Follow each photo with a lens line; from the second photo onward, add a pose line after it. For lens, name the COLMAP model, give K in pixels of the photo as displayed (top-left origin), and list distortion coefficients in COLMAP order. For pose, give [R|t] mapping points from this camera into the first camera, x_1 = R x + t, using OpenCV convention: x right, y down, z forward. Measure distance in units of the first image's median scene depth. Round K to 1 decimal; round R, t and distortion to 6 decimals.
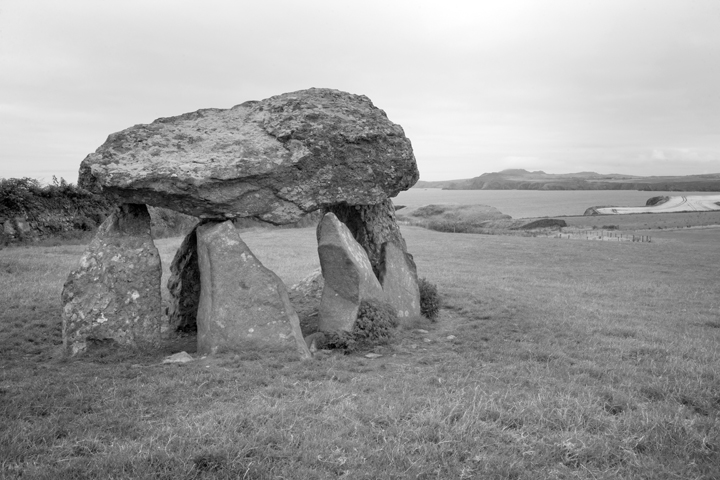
lens RADIAL K [[640.9, 0, 360.0], [0, 640.9, 240.0], [0, 0, 1]] dist [-0.051102, 0.095434]
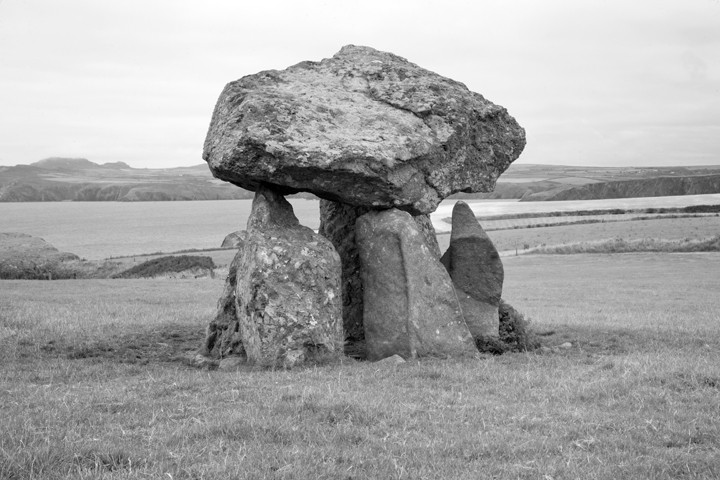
lens RADIAL K [[1332.7, 0, 375.7], [0, 1332.7, 230.6], [0, 0, 1]] dist [0.242888, 0.078338]
pose [[0.893904, -0.019556, 0.447832, -0.994692], [0.044489, 0.997986, -0.045222, 0.076603], [-0.446045, 0.060348, 0.892974, -0.567122]]
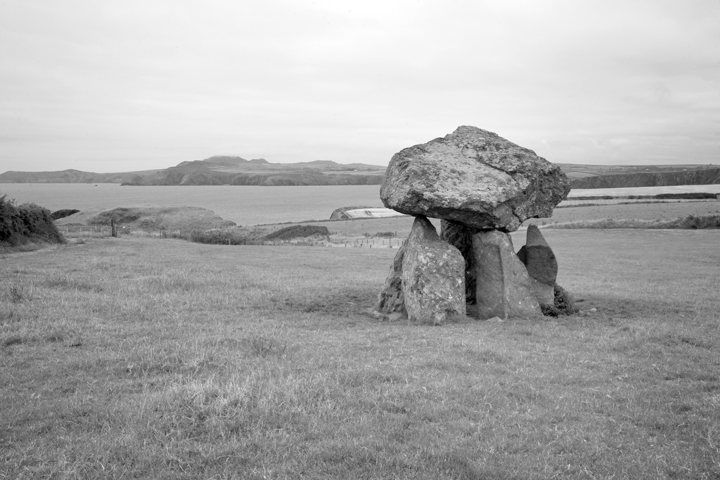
lens RADIAL K [[923.7, 0, 345.7], [0, 923.7, 237.7], [0, 0, 1]] dist [0.074162, 0.045081]
pose [[0.931958, -0.018510, 0.362092, -1.243297], [0.026142, 0.999527, -0.016188, 0.012431], [-0.361621, 0.024552, 0.932002, -0.816259]]
